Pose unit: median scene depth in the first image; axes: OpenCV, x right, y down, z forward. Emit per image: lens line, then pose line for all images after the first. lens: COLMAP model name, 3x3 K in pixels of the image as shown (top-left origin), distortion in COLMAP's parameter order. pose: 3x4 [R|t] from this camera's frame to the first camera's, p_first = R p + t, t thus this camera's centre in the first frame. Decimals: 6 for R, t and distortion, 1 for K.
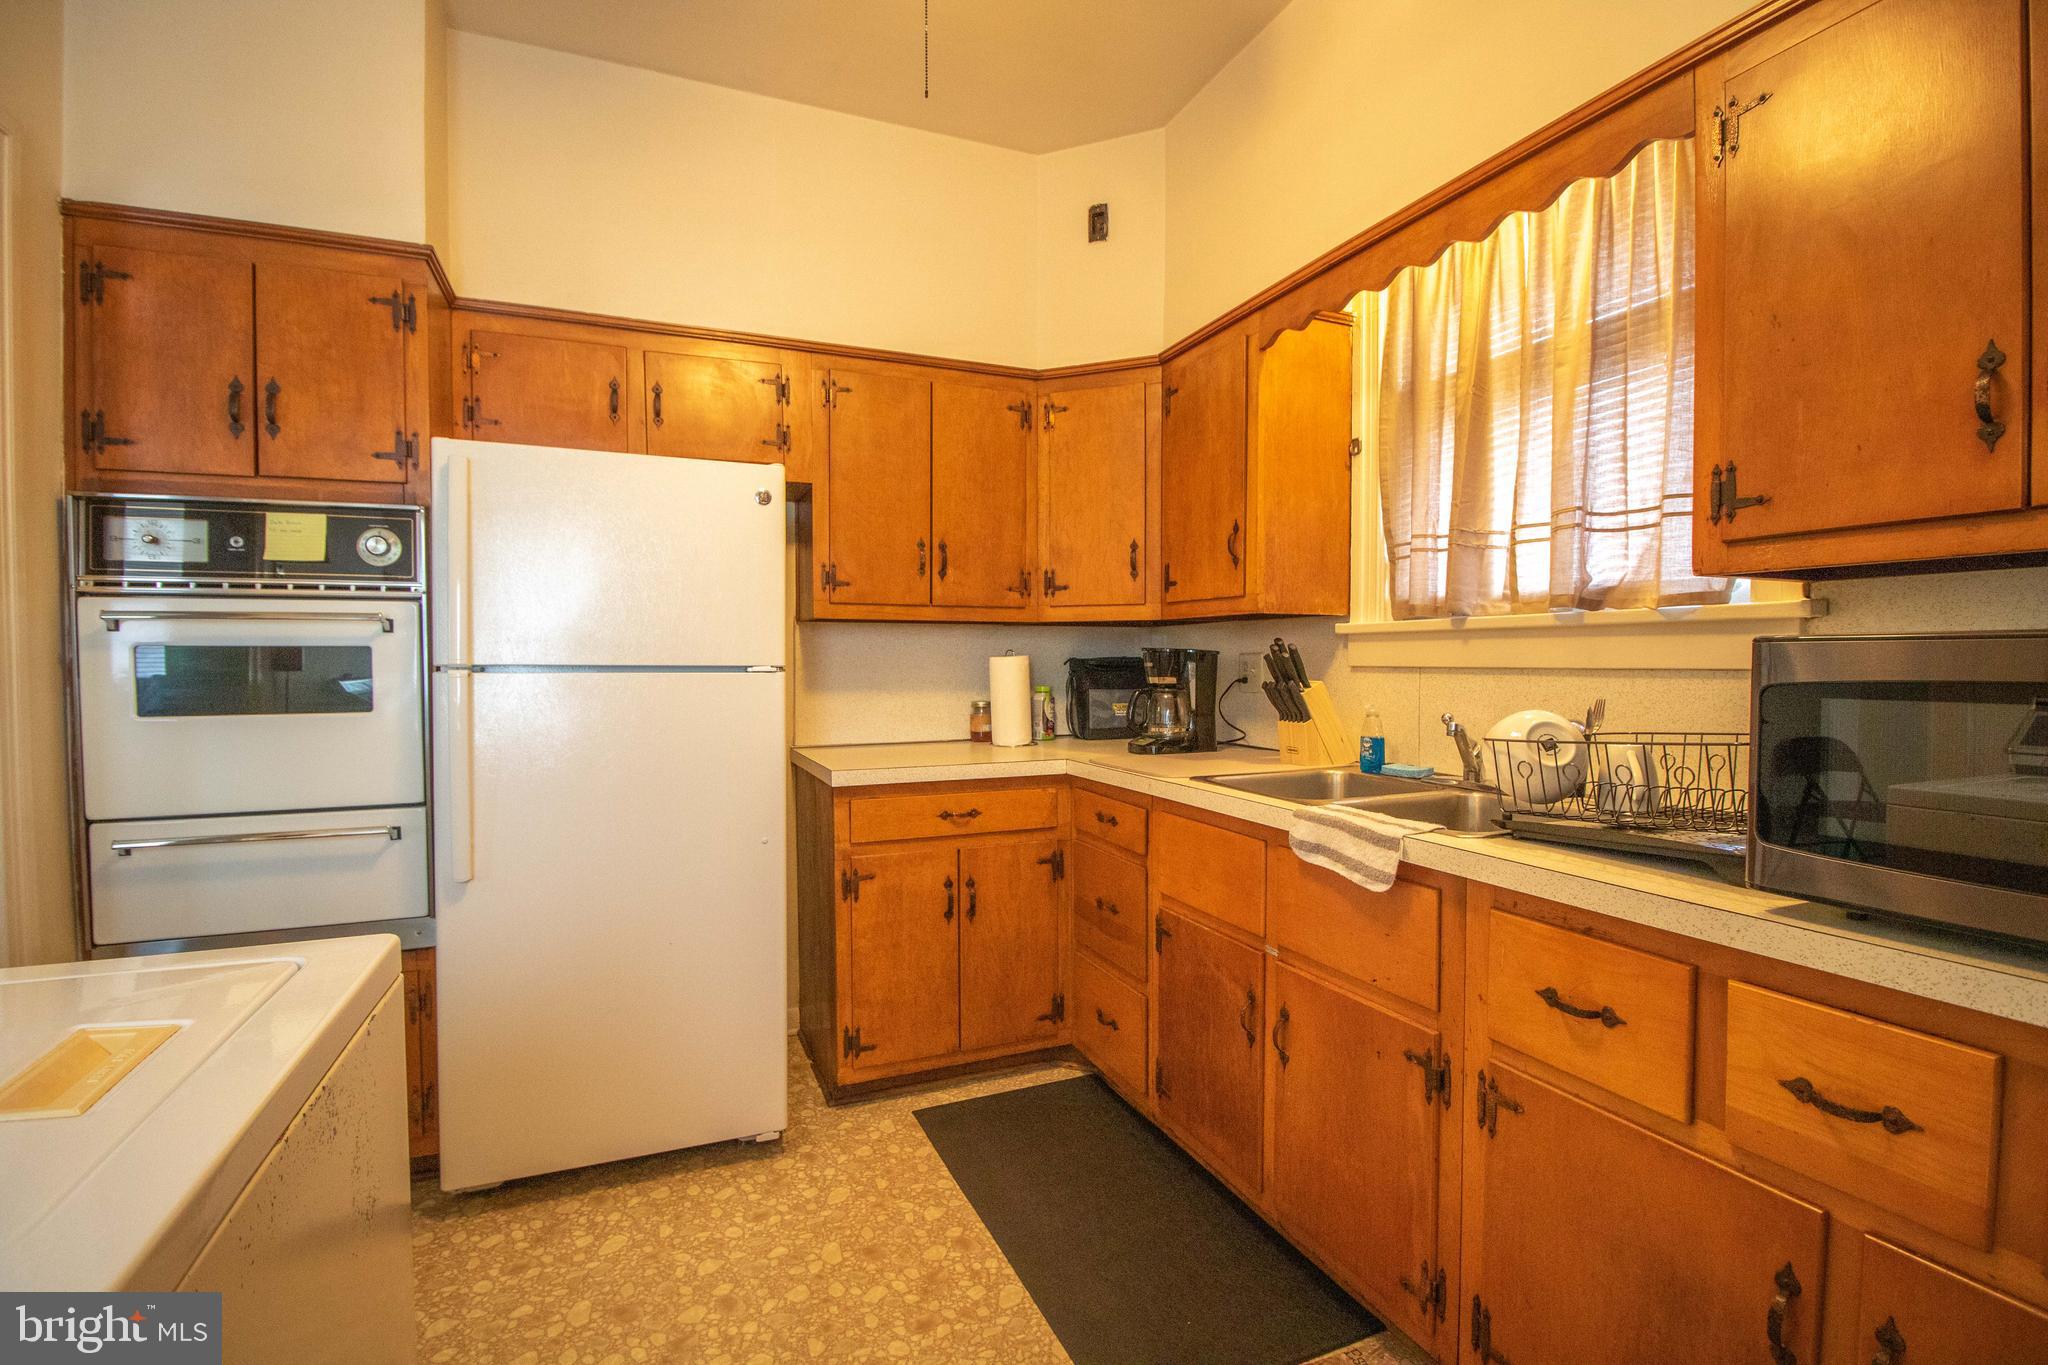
lens RADIAL K [[943.7, 0, 1032.1], [0, 943.7, 687.8], [0, 0, 1]] dist [-0.016777, -0.003879]
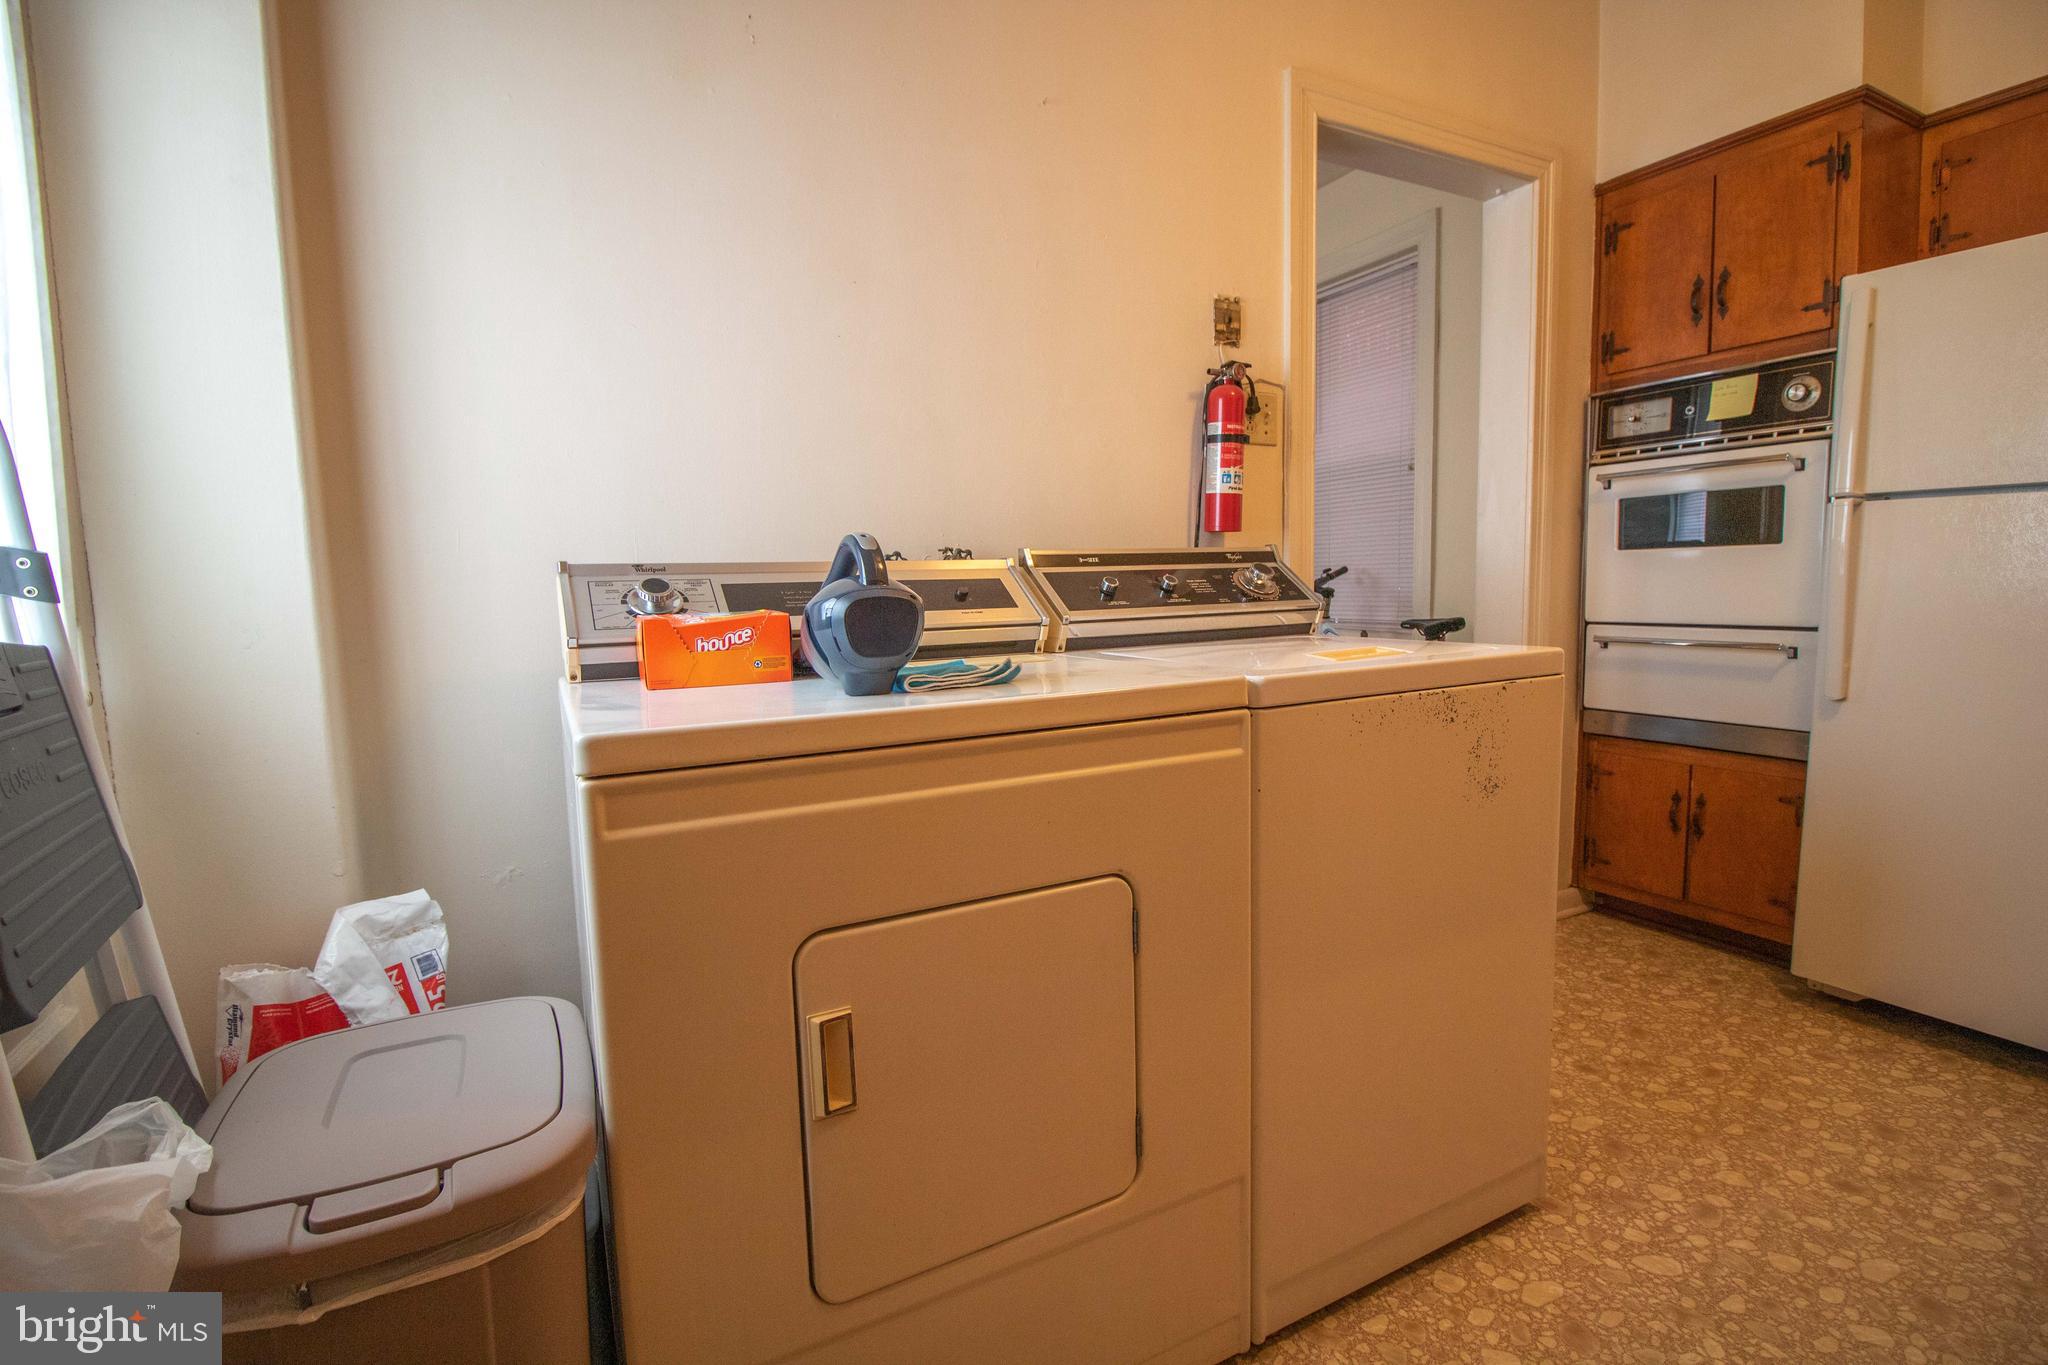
lens RADIAL K [[943.7, 0, 1025.9], [0, 943.7, 676.9], [0, 0, 1]] dist [-0.016777, -0.003879]
pose [[0.075665, 0.104936, -0.991596, 0.362681], [-0.004153, 0.994472, 0.104924, 0.072261], [0.997125, -0.003821, 0.075683, 0.001026]]
